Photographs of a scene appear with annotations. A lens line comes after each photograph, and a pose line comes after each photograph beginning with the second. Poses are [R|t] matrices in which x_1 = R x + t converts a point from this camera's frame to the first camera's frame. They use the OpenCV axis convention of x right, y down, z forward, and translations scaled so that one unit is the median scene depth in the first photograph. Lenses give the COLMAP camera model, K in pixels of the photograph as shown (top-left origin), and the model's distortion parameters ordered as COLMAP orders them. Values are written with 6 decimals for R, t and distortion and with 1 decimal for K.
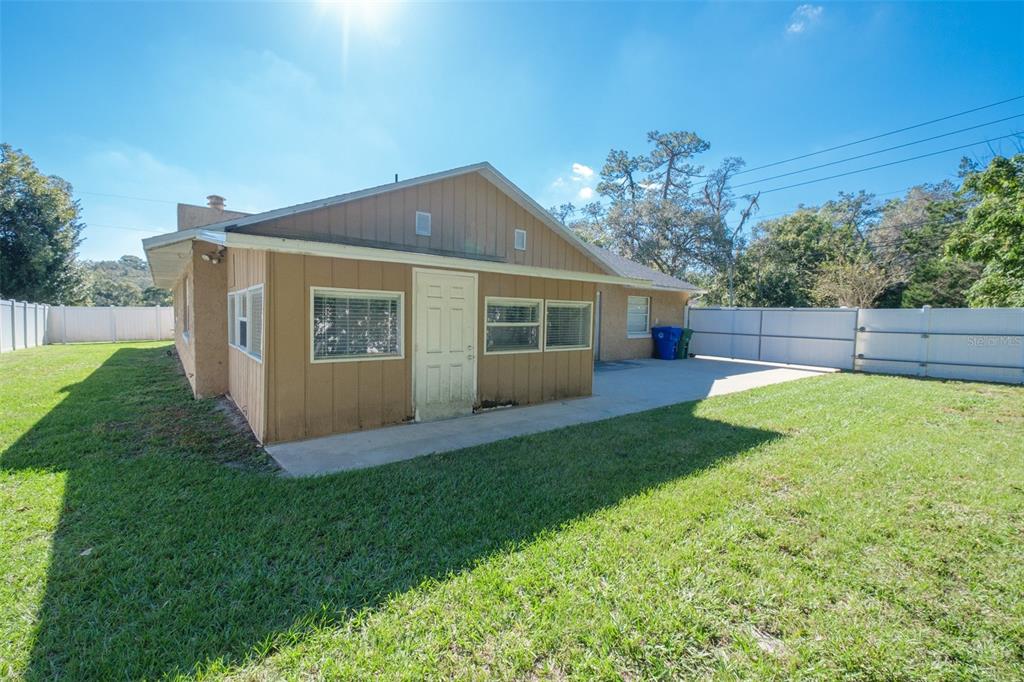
lens RADIAL K [[440.2, 0, 511.5], [0, 440.2, 338.1], [0, 0, 1]] dist [-0.004232, -0.000633]
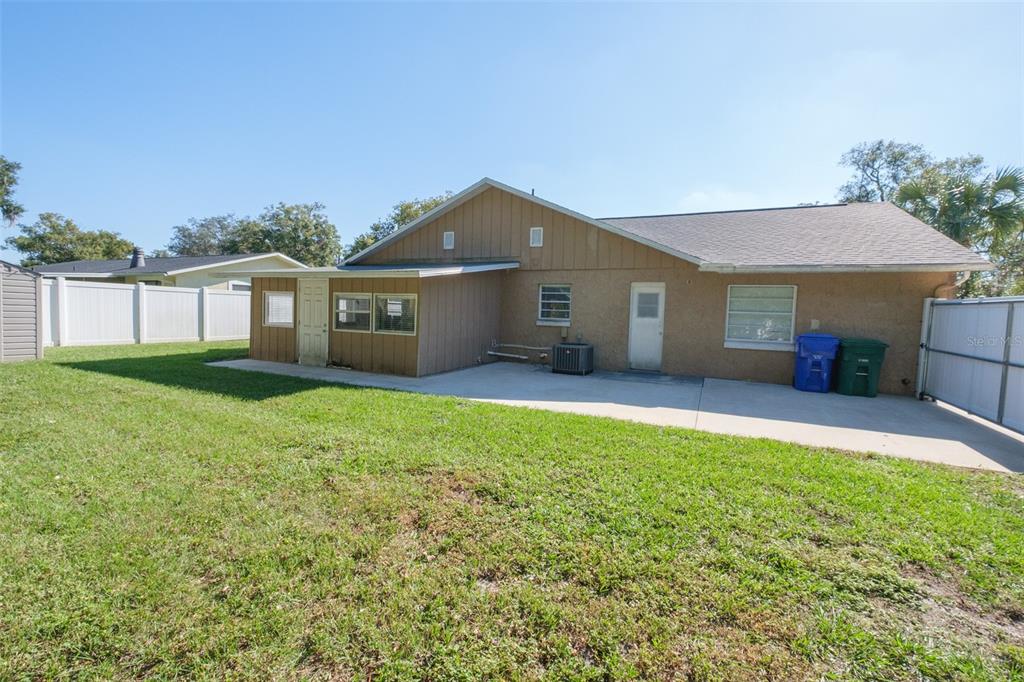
lens RADIAL K [[440.2, 0, 512.0], [0, 440.2, 338.9], [0, 0, 1]] dist [-0.004232, -0.000633]
pose [[0.436048, 0.048190, -0.898632, 1.425746], [-0.074403, 0.997077, 0.017366, -0.004974], [0.896842, 0.059288, 0.438359, 0.804460]]
